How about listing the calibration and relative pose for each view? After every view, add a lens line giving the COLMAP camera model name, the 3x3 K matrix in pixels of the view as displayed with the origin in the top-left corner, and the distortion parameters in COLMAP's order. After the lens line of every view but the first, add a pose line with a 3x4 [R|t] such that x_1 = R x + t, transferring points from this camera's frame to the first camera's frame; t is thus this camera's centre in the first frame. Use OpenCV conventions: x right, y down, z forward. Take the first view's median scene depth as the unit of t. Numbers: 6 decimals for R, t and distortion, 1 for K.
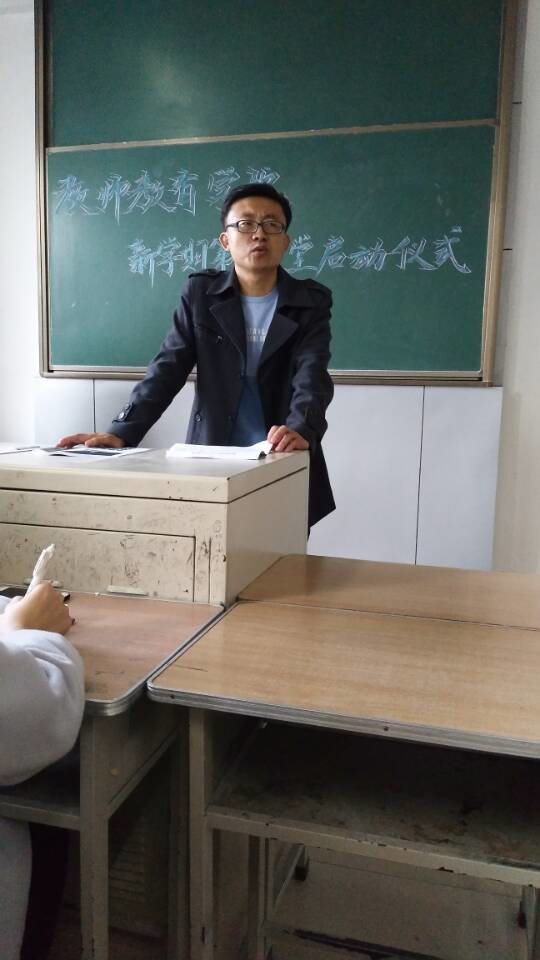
lens RADIAL K [[752.4, 0, 270.0], [0, 752.4, 480.0], [0, 0, 1]] dist [0.011529, -0.000087]
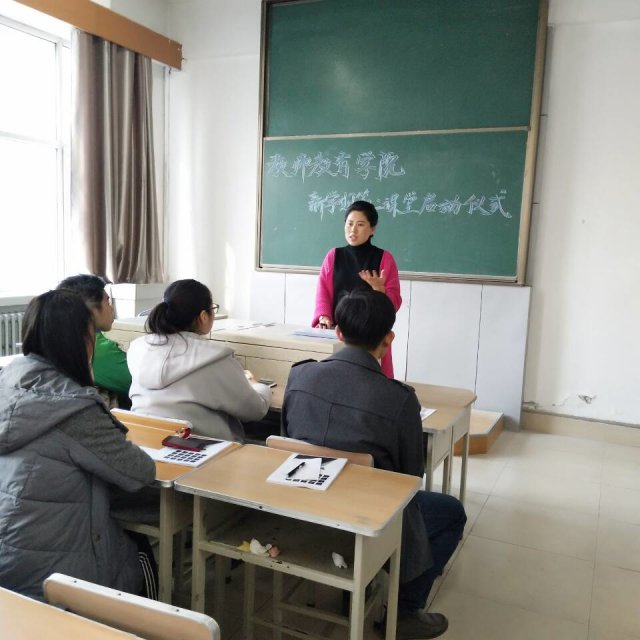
lens RADIAL K [[636.6, 0, 320.0], [0, 636.6, 320.0], [0, 0, 1]] dist [-0.005138, -0.000556]
pose [[0.985109, 0.038575, -0.167548, 0.090536], [-0.040205, 0.999171, -0.006348, -0.024032], [0.167165, 0.012989, 0.985843, -0.416507]]
